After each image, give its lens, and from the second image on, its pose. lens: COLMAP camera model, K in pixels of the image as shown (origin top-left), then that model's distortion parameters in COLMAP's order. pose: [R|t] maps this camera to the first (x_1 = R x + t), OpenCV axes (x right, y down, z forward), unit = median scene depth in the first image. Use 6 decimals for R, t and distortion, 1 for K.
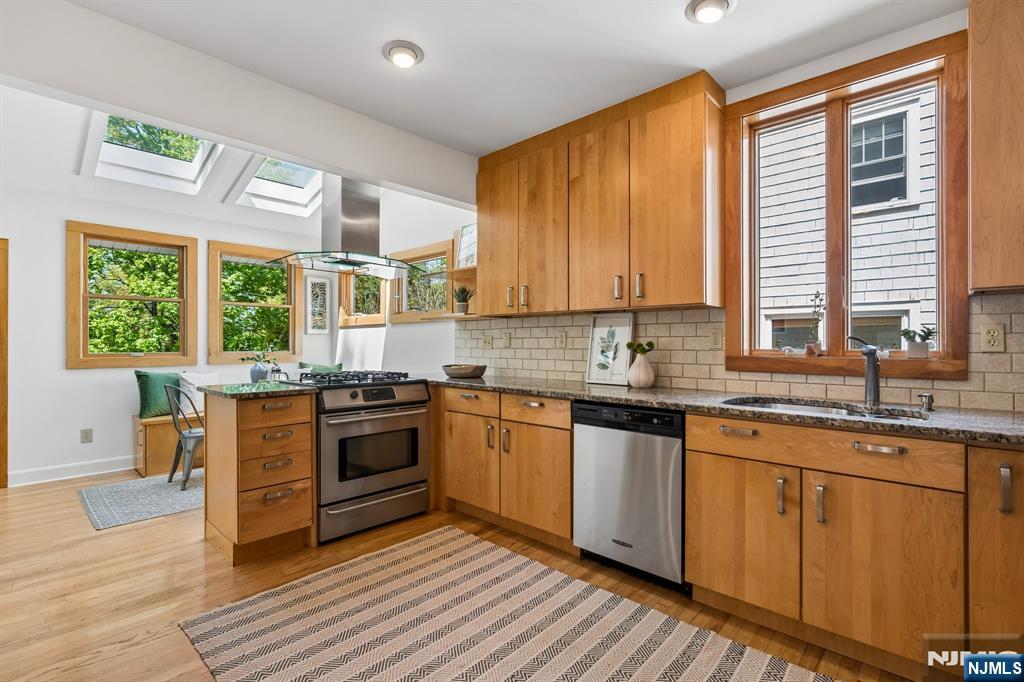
lens RADIAL K [[470.8, 0, 515.0], [0, 470.8, 343.3], [0, 0, 1]] dist [0.000363, 0.000509]
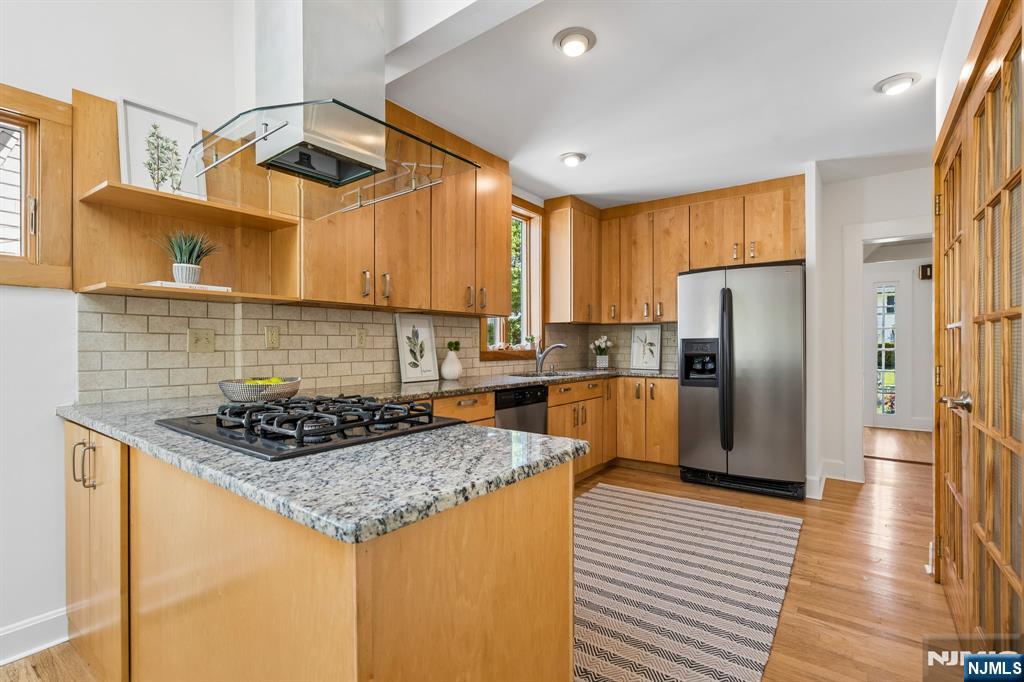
lens RADIAL K [[470.8, 0, 515.0], [0, 470.8, 343.3], [0, 0, 1]] dist [0.000363, 0.000509]
pose [[-0.116553, 0.001057, 0.993184, -0.855033], [-0.000327, 0.999999, -0.001102, 0.002502], [-0.993184, -0.000453, -0.116552, 0.889411]]
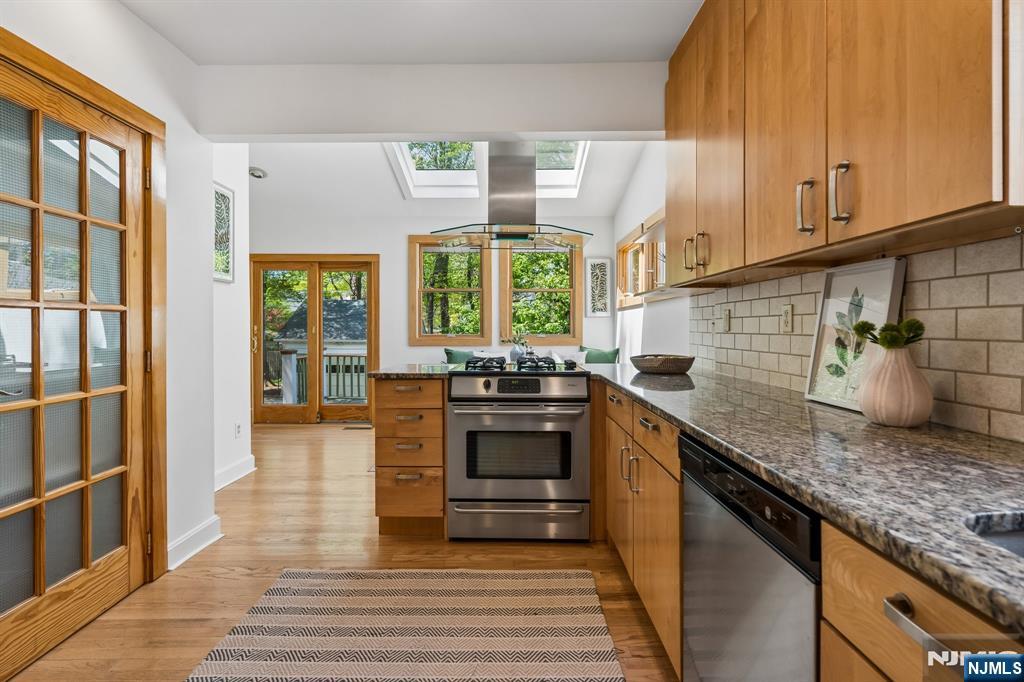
lens RADIAL K [[471.4, 0, 513.8], [0, 471.4, 329.9], [0, 0, 1]] dist [0.001176, 0.000356]
pose [[0.680373, 0.003199, -0.732859, 0.317973], [0.001651, 0.999981, 0.005897, 0.002203], [0.732864, -0.005222, 0.680355, 0.399231]]
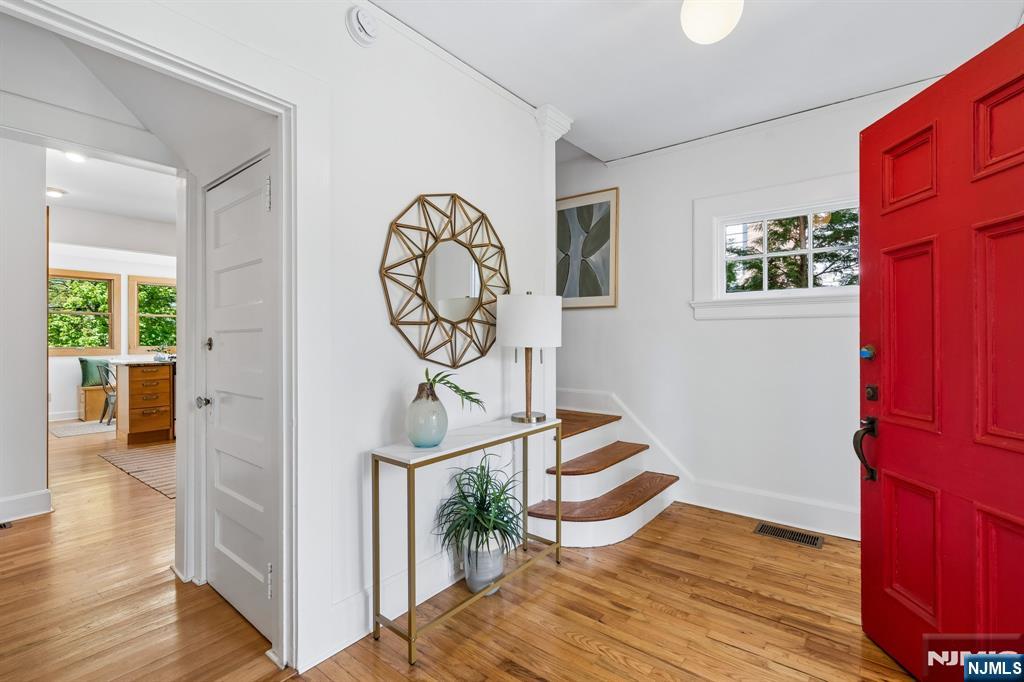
lens RADIAL K [[466.6, 0, 518.9], [0, 466.6, 339.4], [0, 0, 1]] dist [0.001740, -0.000107]
pose [[0.996993, -0.002893, 0.077436, 0.825860], [0.002884, 0.999996, 0.000228, -0.002888], [-0.077437, -0.000004, 0.996997, -1.027259]]
